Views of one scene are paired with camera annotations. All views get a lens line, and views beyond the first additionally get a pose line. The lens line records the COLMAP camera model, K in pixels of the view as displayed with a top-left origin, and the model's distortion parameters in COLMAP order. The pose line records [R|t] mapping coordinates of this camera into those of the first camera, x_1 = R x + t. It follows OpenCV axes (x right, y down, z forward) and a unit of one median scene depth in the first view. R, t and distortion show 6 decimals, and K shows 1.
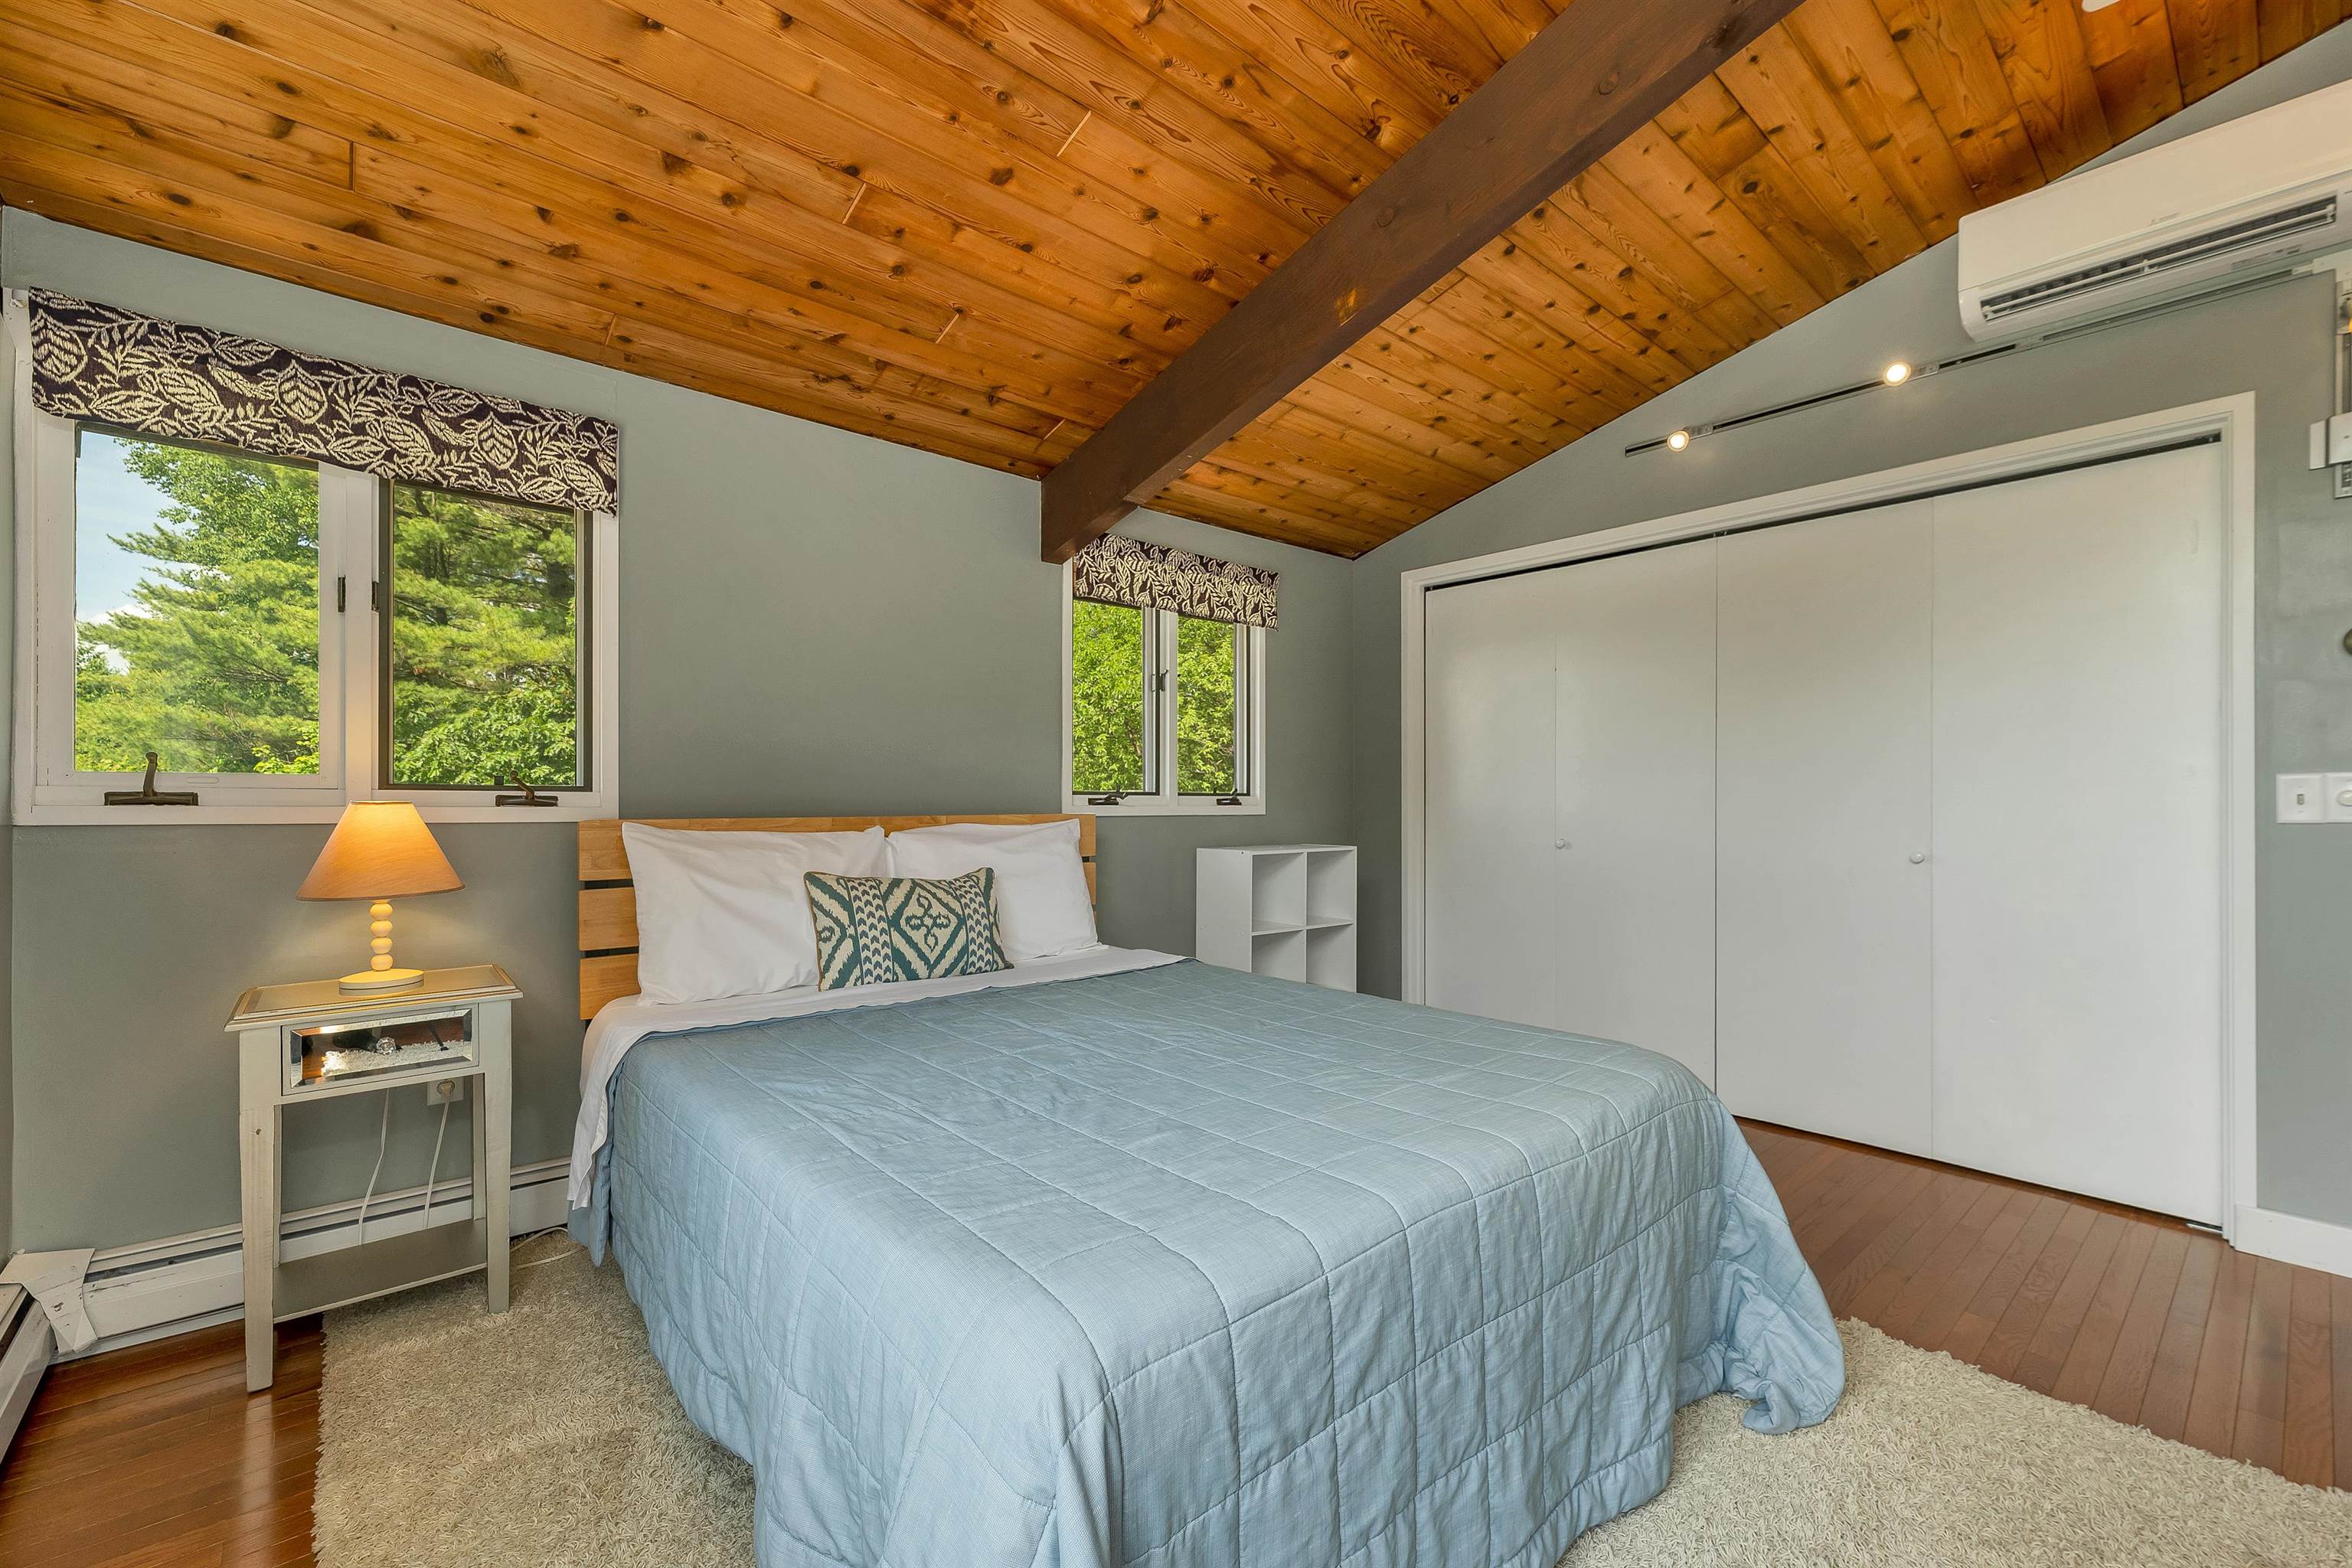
lens RADIAL K [[972.1, 0, 1180.3], [0, 972.1, 788.4], [0, 0, 1]] dist [0.007426, 0.000842]
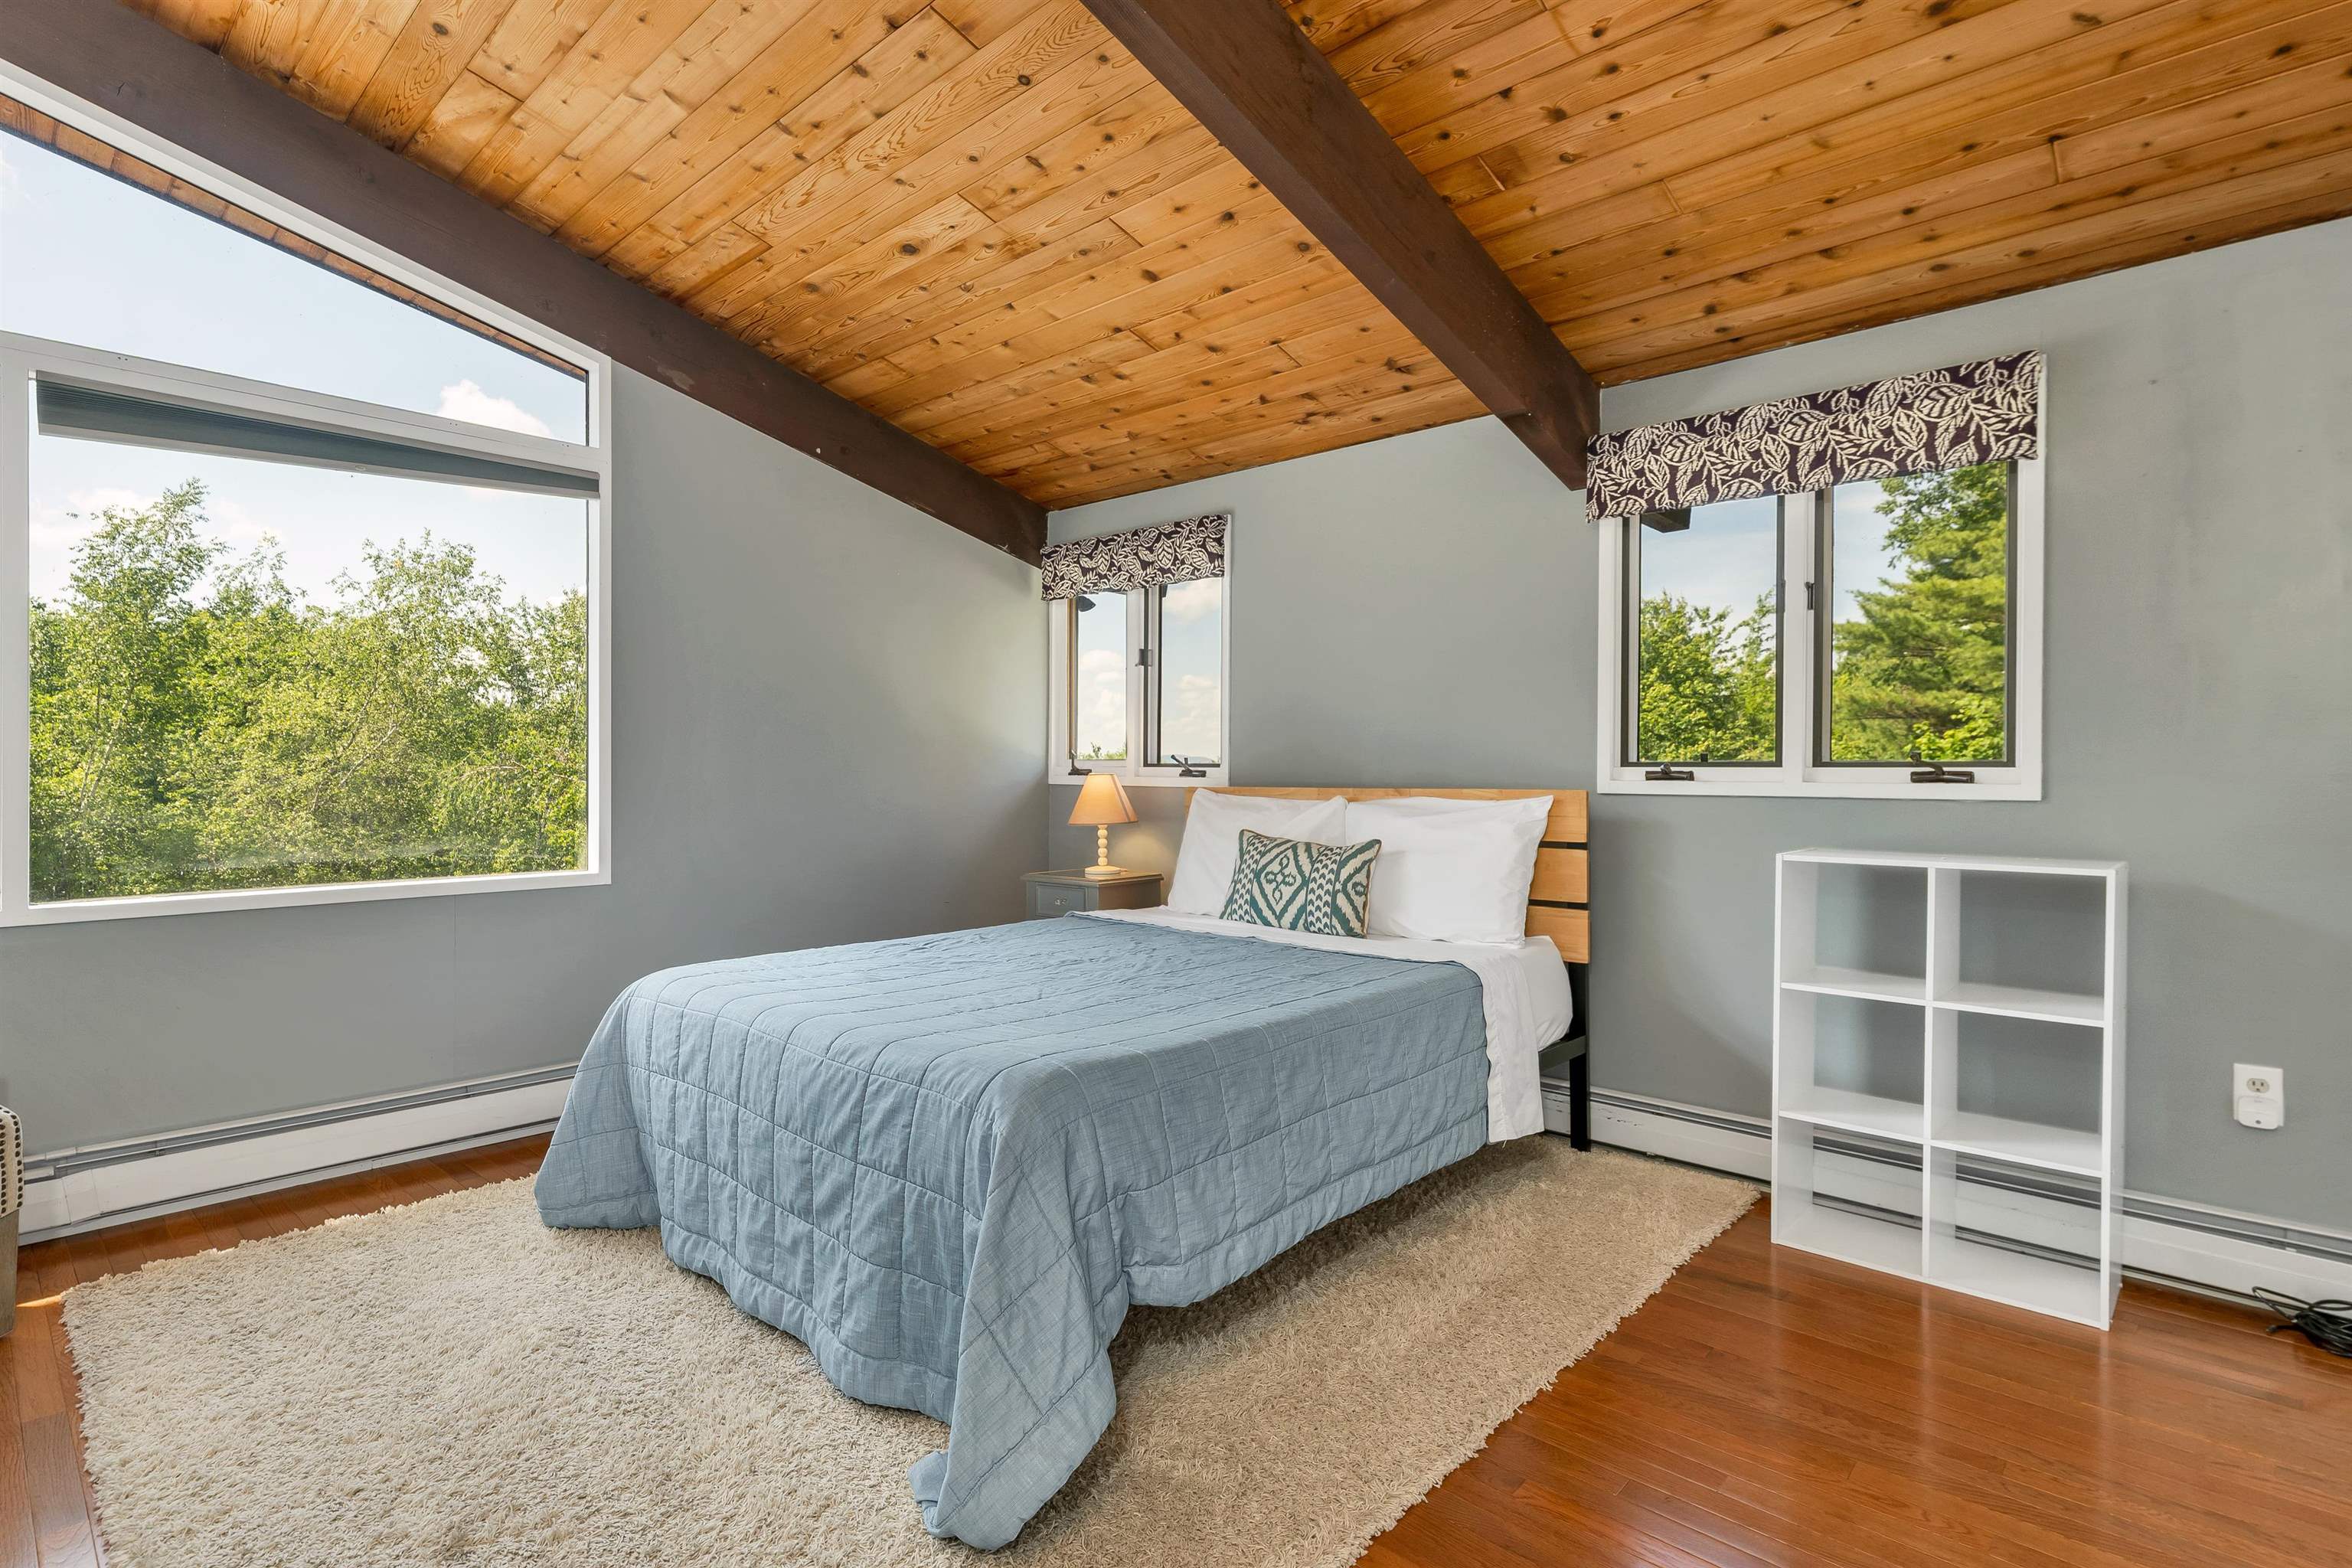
lens RADIAL K [[1155.1, 0, 1176.1], [0, 1155.1, 780.4], [0, 0, 1]] dist [0.004665, -0.000444]
pose [[0.111951, 0.006788, -0.993691, 1.091284], [0.008097, 0.999937, 0.007743, 0.008178], [0.993681, -0.008912, 0.111889, 0.721077]]
